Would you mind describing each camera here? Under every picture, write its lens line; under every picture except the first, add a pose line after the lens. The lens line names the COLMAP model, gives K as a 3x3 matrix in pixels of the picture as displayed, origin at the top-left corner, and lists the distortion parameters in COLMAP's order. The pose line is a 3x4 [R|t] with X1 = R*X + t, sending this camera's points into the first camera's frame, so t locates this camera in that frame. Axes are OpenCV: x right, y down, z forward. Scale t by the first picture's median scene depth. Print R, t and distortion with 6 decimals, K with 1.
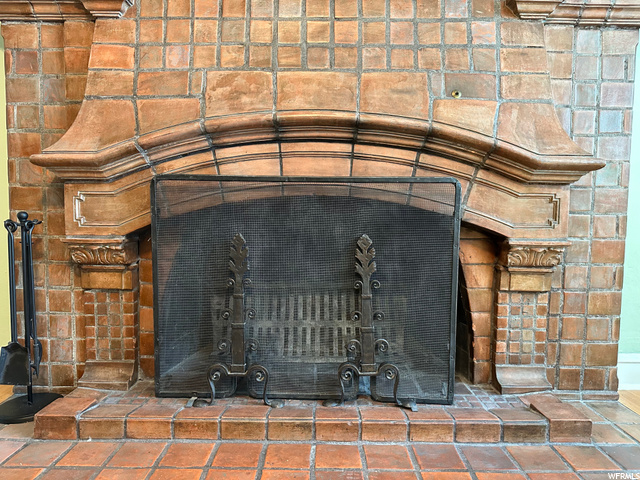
lens RADIAL K [[451.7, 0, 309.9], [0, 451.7, 241.3], [0, 0, 1]] dist [0.047790, -0.063002]
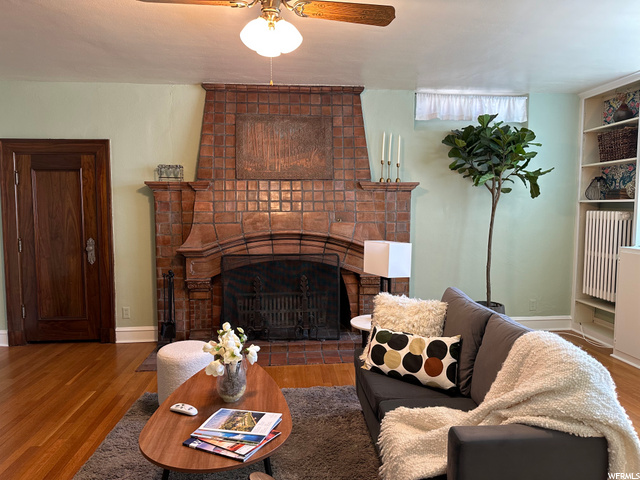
lens RADIAL K [[451.7, 0, 323.0], [0, 451.7, 243.9], [0, 0, 1]] dist [0.047790, -0.063002]
pose [[0.992918, -0.019783, 0.117147, -0.077991], [0.017550, 0.999645, 0.020061, -0.237607], [-0.117502, -0.017863, 0.992912, -1.546831]]
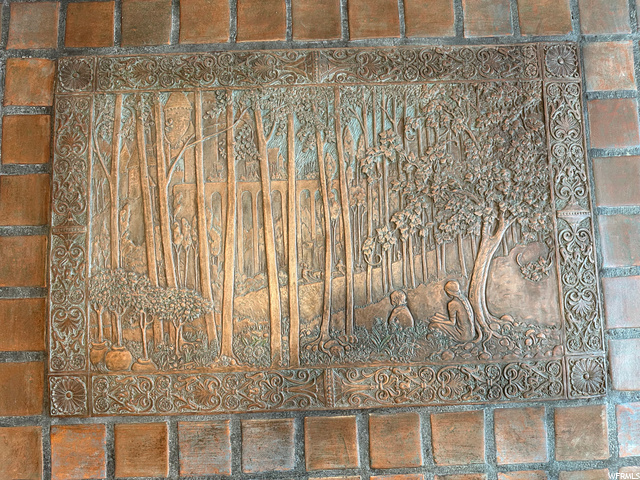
lens RADIAL K [[451.7, 0, 319.3], [0, 451.7, 240.7], [0, 0, 1]] dist [0.047790, -0.063002]
pose [[0.999185, -0.039303, 0.009161, 0.009075], [0.039445, 0.999096, -0.015851, -0.706415], [-0.008530, 0.016199, 0.999832, 0.557672]]
